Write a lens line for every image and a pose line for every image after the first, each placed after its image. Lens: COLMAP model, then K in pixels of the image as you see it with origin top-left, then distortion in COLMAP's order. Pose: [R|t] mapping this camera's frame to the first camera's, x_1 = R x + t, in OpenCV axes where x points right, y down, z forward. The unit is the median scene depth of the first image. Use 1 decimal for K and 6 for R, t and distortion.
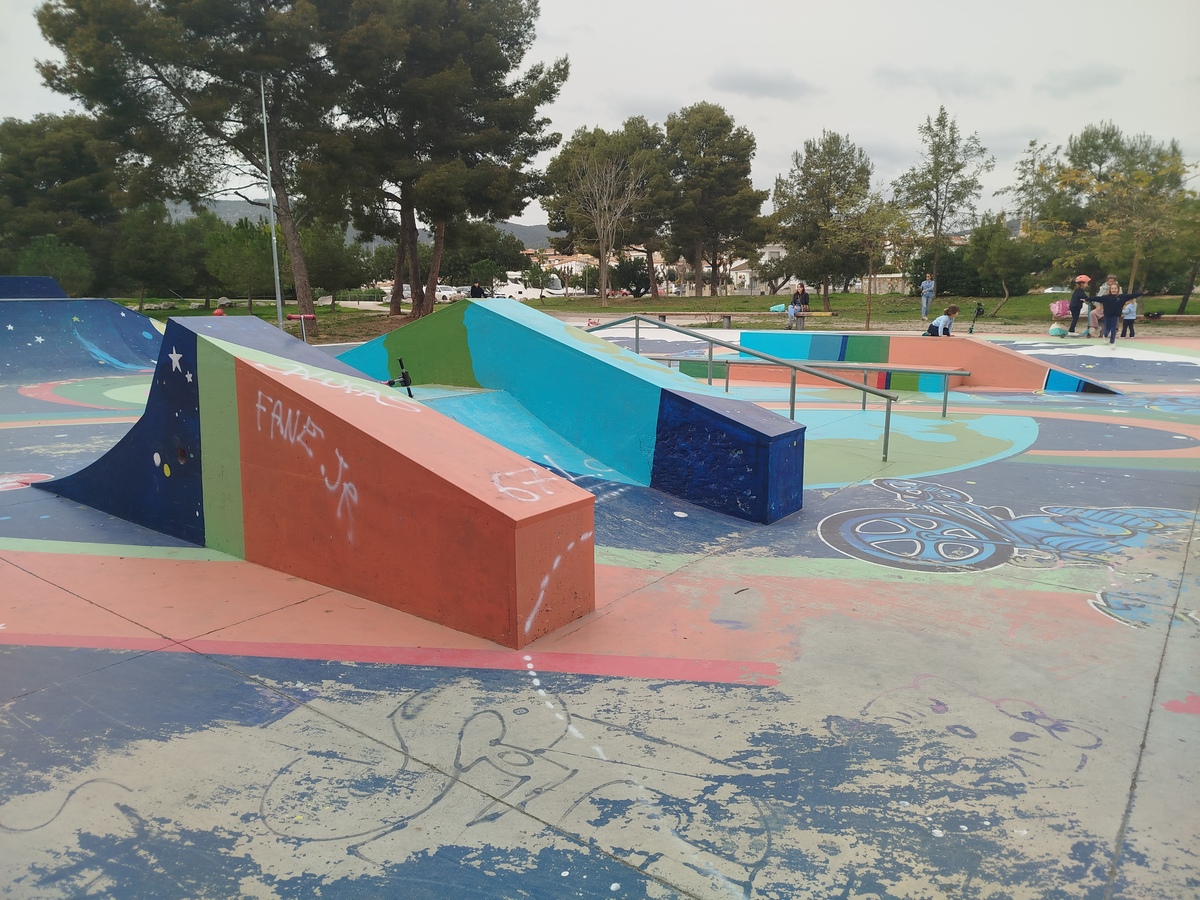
lens RADIAL K [[840.8, 0, 598.3], [0, 840.8, 453.7], [0, 0, 1]] dist [0.000959, 0.000135]
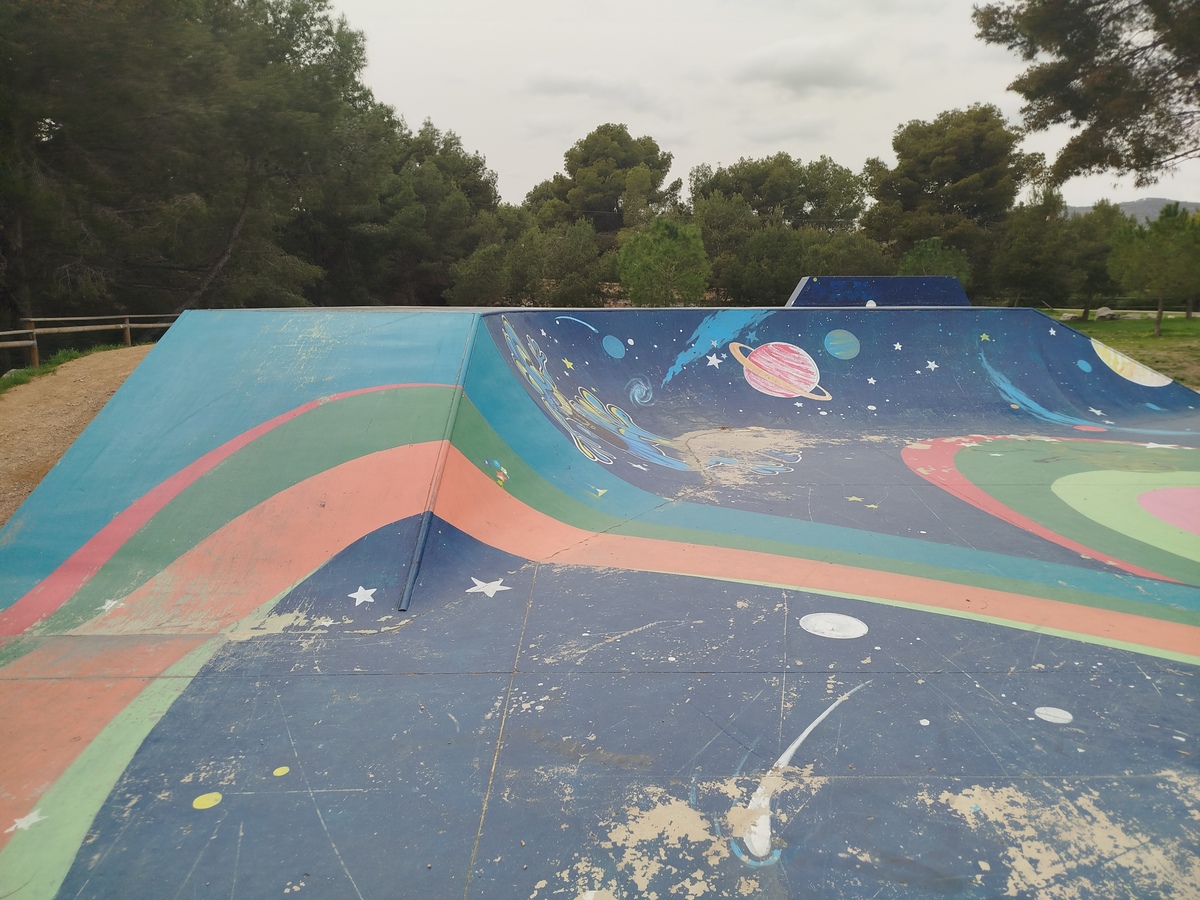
lens RADIAL K [[840.8, 0, 595.2], [0, 840.8, 451.0], [0, 0, 1]] dist [0.000959, 0.000135]
pose [[0.607655, 0.143743, -0.781085, -0.119791], [-0.155071, 0.986029, 0.060819, -0.027730], [0.778915, 0.084167, 0.621456, 0.153170]]
